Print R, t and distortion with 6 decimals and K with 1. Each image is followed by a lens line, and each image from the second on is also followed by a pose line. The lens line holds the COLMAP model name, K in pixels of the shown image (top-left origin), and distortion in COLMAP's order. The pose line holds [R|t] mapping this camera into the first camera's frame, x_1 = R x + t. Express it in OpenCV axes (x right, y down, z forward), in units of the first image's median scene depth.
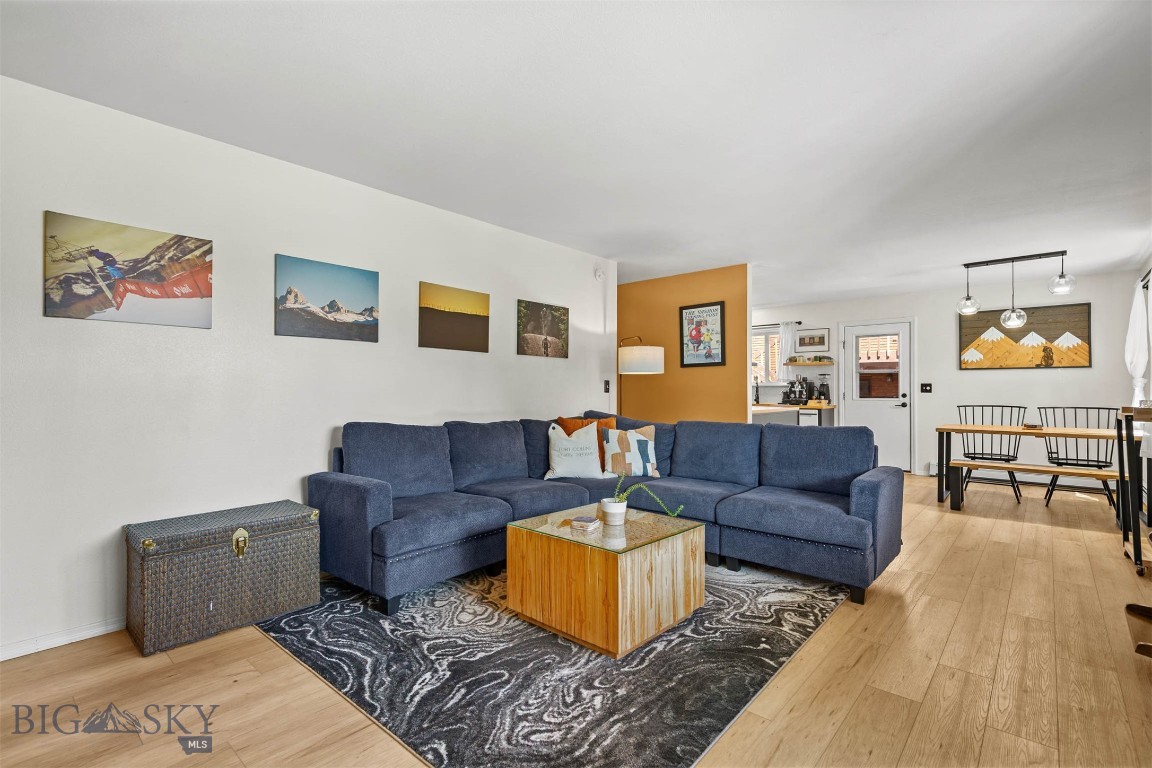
lens RADIAL K [[524.8, 0, 576.0], [0, 524.8, 384.0], [0, 0, 1]] dist [0.000465, 0.004271]
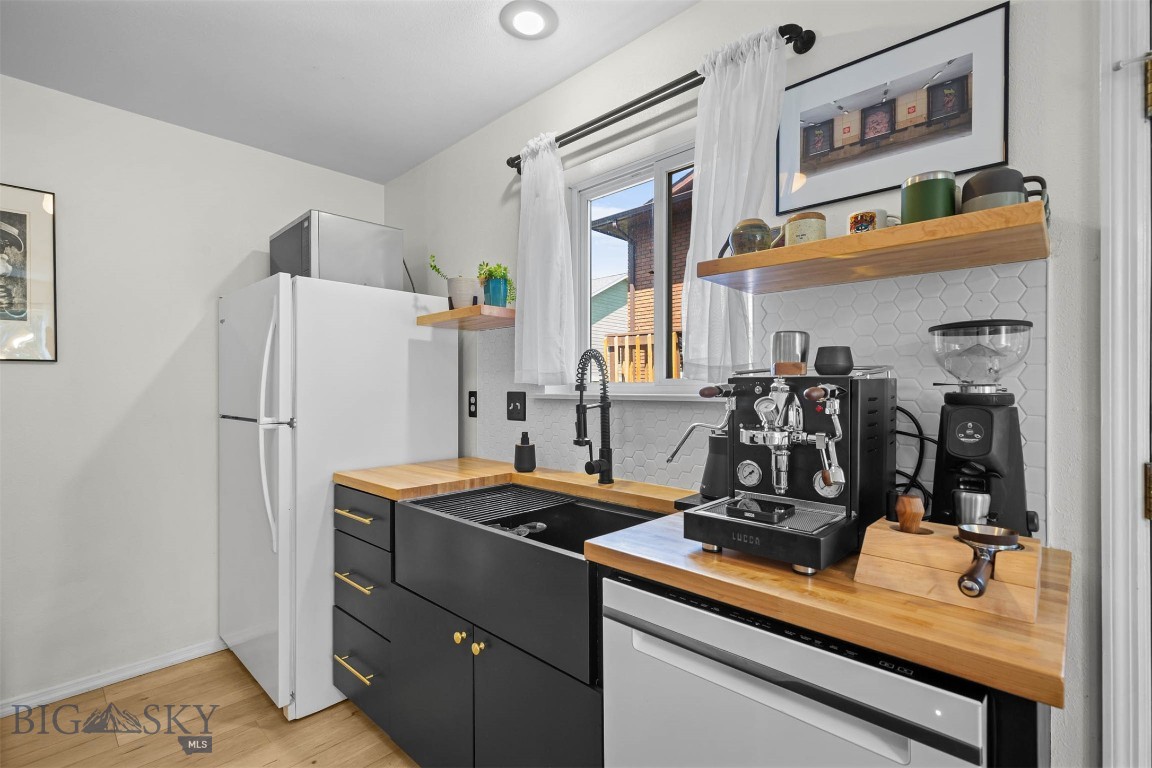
lens RADIAL K [[524.8, 0, 576.0], [0, 524.8, 384.0], [0, 0, 1]] dist [0.000465, 0.004271]
pose [[0.999421, 0.004632, -0.033713, 0.414047], [-0.004539, 0.999986, 0.002845, -0.003288], [0.033726, -0.002690, 0.999428, 0.955113]]
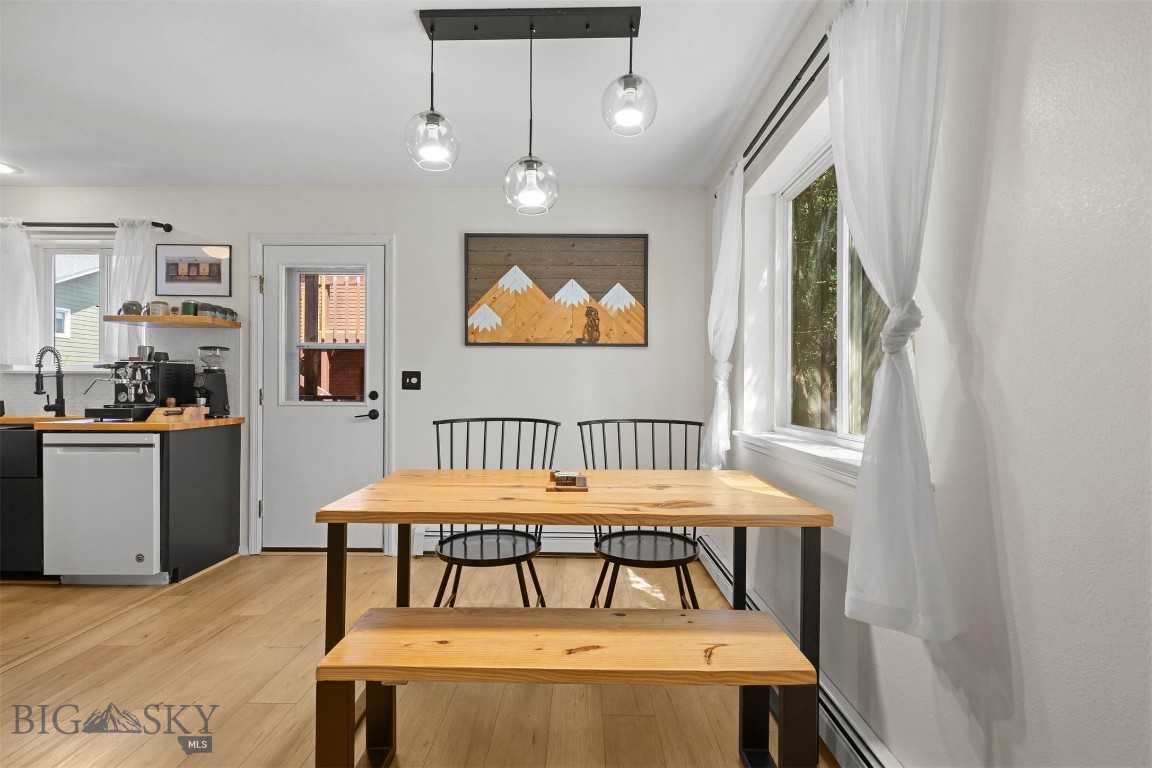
lens RADIAL K [[524.8, 0, 576.0], [0, 524.8, 384.0], [0, 0, 1]] dist [0.000465, 0.004271]
pose [[0.752258, 0.008203, 0.658818, 0.458007], [-0.012322, 0.999923, 0.001619, 0.008373], [-0.658754, -0.009336, 0.752300, 0.524308]]
